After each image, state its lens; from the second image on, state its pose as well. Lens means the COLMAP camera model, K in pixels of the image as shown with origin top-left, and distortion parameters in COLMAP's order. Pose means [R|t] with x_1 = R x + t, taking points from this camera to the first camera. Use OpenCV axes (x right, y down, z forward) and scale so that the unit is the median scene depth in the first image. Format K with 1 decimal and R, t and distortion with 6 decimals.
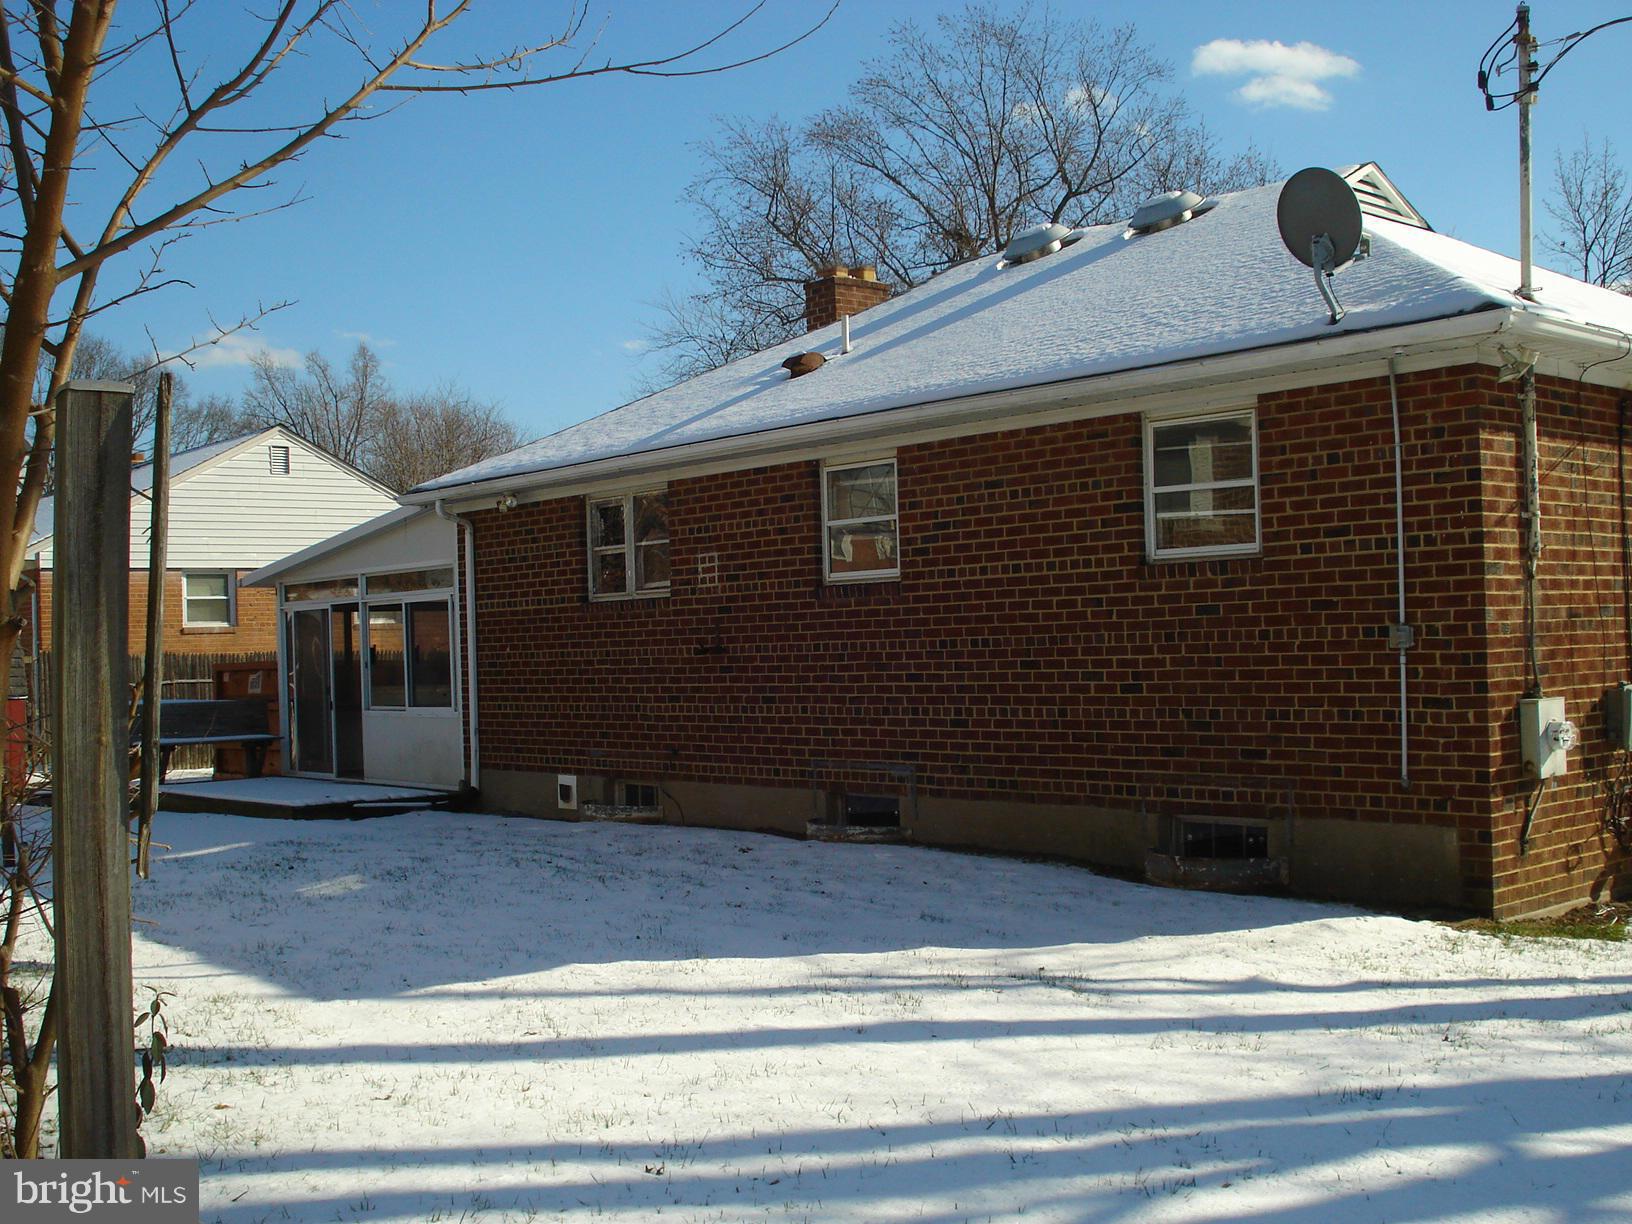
lens RADIAL K [[1816.6, 0, 816.0], [0, 1816.6, 612.0], [0, 0, 1]] dist [-0.103077, -0.040351]
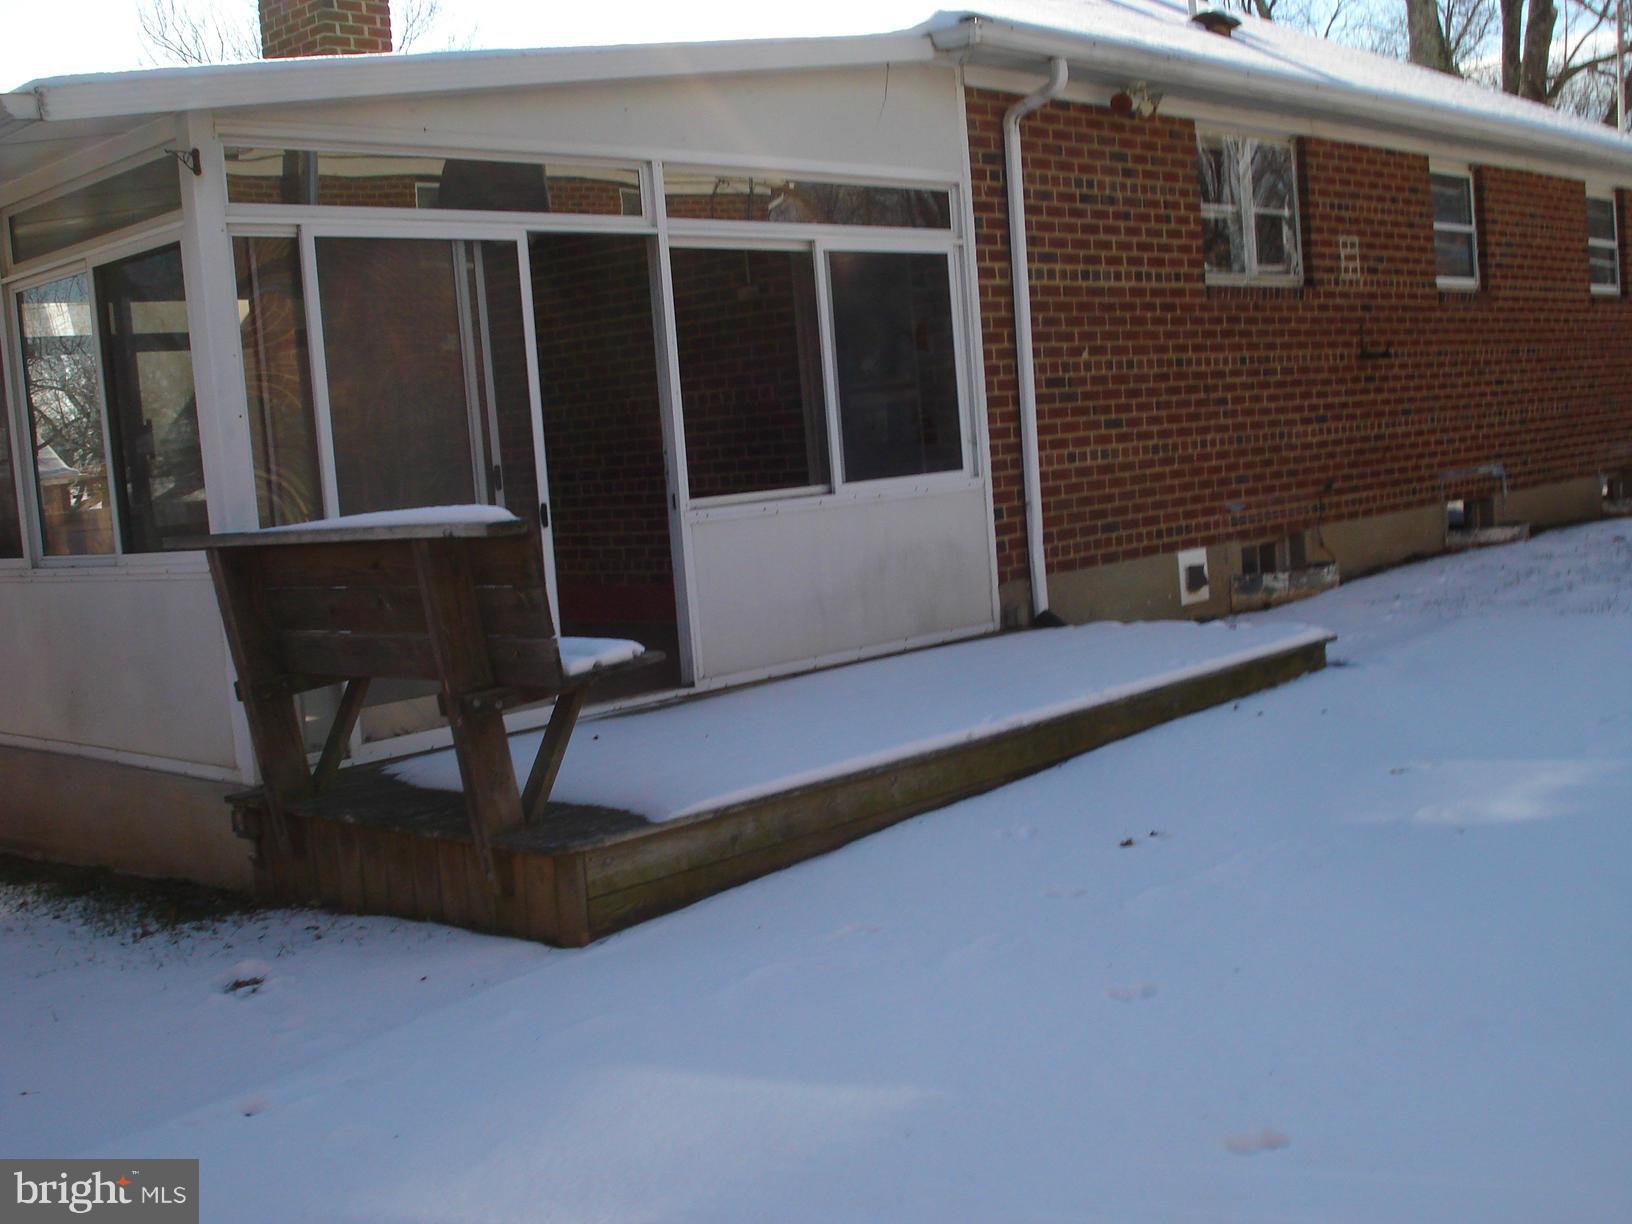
lens RADIAL K [[1816.6, 0, 816.0], [0, 1816.6, 612.0], [0, 0, 1]] dist [-0.103077, -0.040351]
pose [[-0.087607, -0.067331, 0.993877, -0.778656], [0.053366, 0.995963, 0.072176, 0.059222], [-0.994725, 0.059362, -0.083660, 1.205733]]
